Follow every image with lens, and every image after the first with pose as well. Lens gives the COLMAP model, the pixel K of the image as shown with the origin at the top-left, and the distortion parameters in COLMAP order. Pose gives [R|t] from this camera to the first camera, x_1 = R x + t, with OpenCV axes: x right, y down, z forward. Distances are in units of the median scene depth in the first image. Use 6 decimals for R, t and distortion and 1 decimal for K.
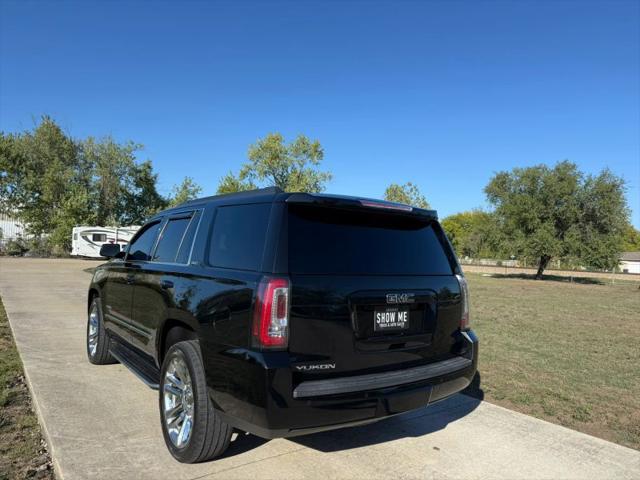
lens RADIAL K [[449.0, 0, 320.0], [0, 449.0, 240.0], [0, 0, 1]] dist [0.103465, -0.162181]
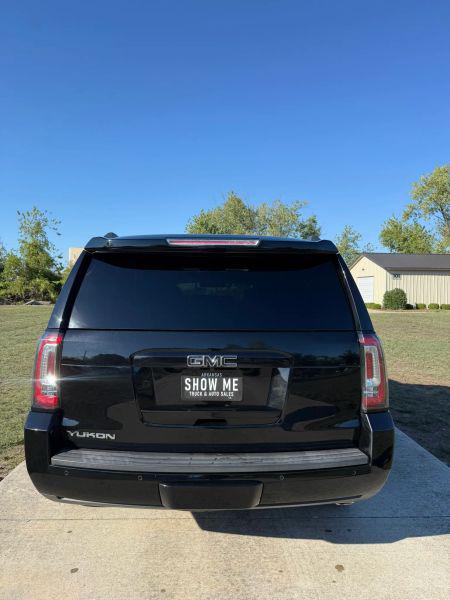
lens RADIAL K [[420.9, 0, 225.0], [0, 420.9, 300.0], [0, 0, 1]] dist [0.103465, -0.162181]
pose [[0.813608, -0.022699, -0.580971, 0.051425], [0.041928, 0.998927, 0.019688, 0.001033], [0.579900, -0.040377, 0.813686, 0.036120]]
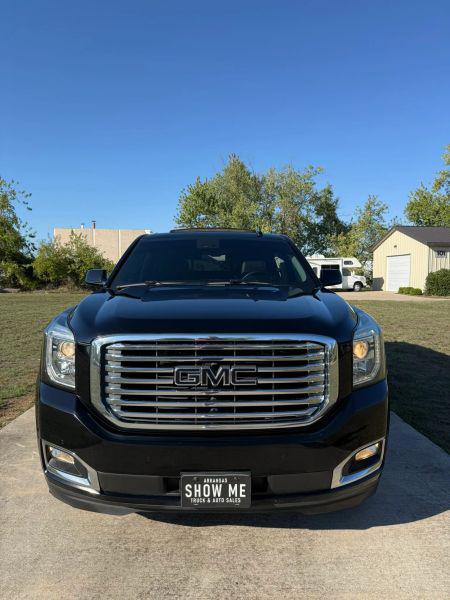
lens RADIAL K [[420.9, 0, 225.0], [0, 420.9, 300.0], [0, 0, 1]] dist [0.103465, -0.162181]
pose [[0.818031, -0.008369, -0.575113, -0.059193], [0.049608, 0.997195, 0.056050, 0.002781], [0.573031, -0.074381, 0.816152, 0.172641]]
